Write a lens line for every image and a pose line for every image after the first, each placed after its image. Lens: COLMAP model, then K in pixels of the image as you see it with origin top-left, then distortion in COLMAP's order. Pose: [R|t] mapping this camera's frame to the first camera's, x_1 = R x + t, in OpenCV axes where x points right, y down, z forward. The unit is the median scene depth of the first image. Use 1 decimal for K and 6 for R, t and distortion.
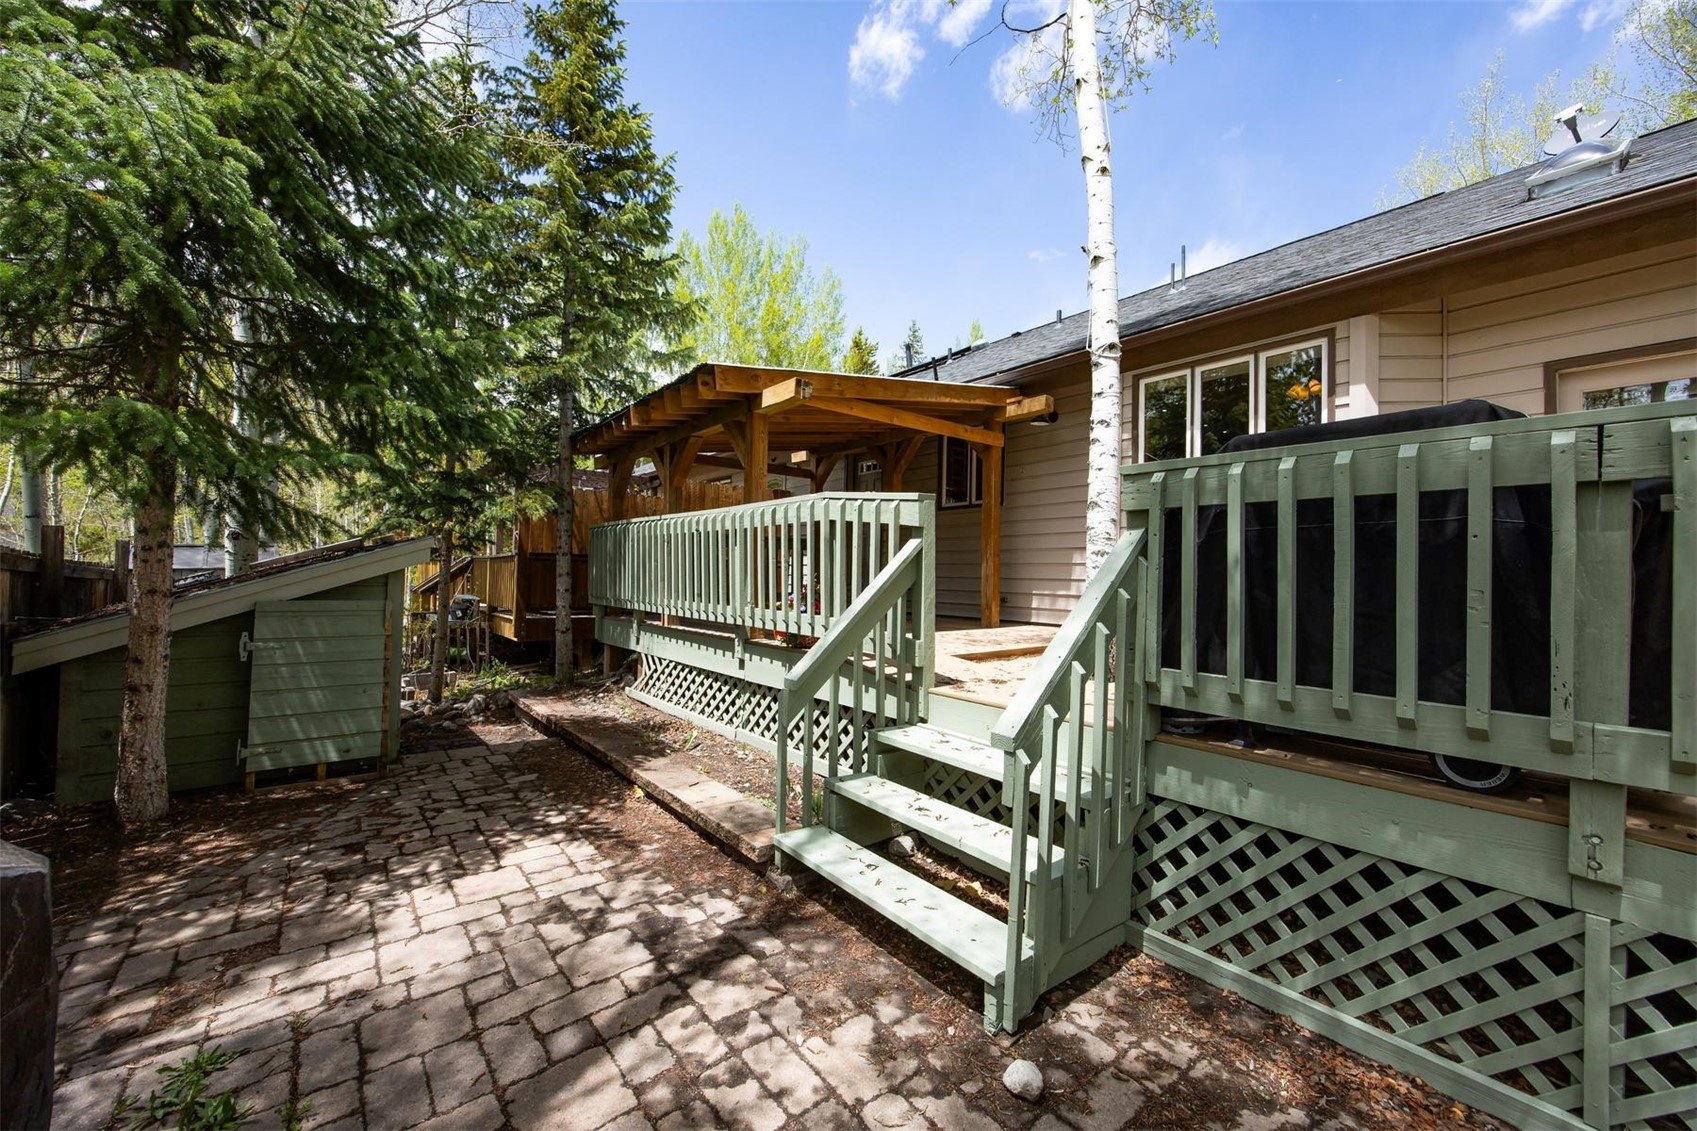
lens RADIAL K [[676.2, 0, 804.9], [0, 676.2, 596.9], [0, 0, 1]] dist [-0.000203, -0.000195]
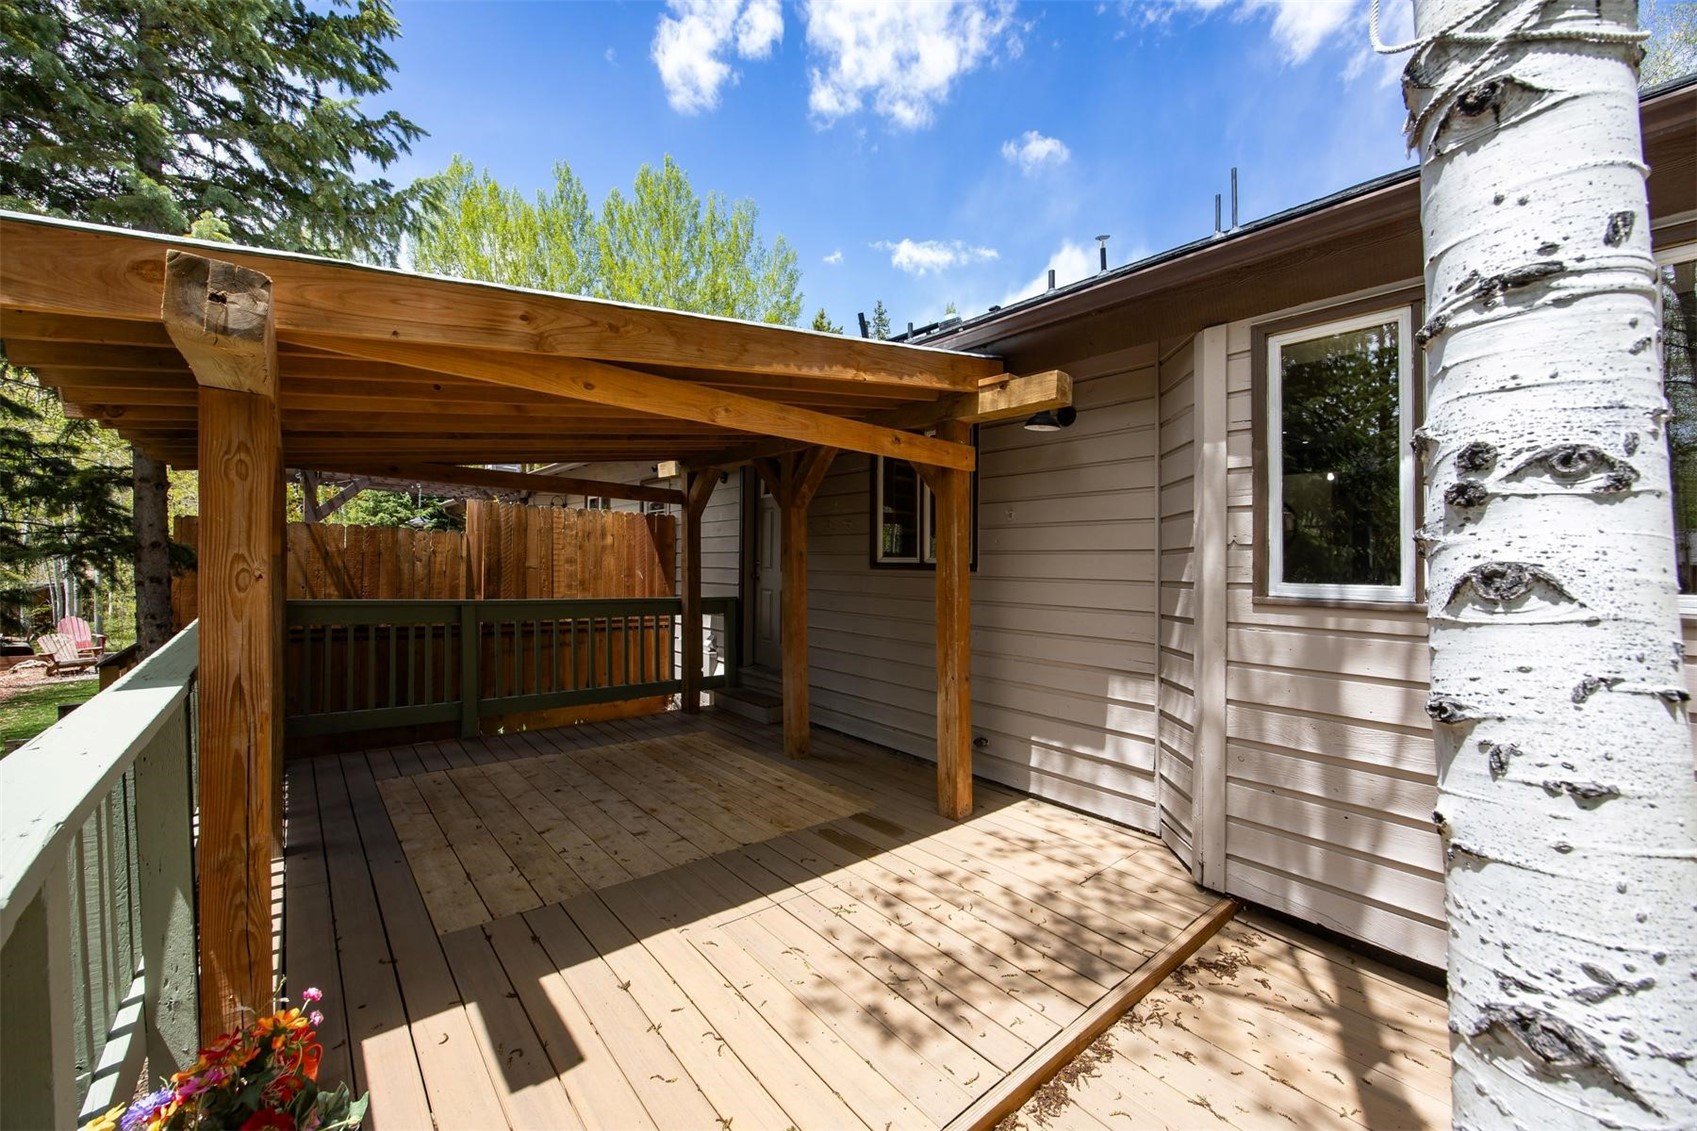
lens RADIAL K [[676.2, 0, 850.8], [0, 676.2, 564.5], [0, 0, 1]] dist [-0.000203, -0.000195]
pose [[0.995841, -0.001116, 0.091100, 0.145339], [0.004358, 0.999364, -0.035399, -0.126441], [-0.091003, 0.035649, 0.995212, 0.472696]]
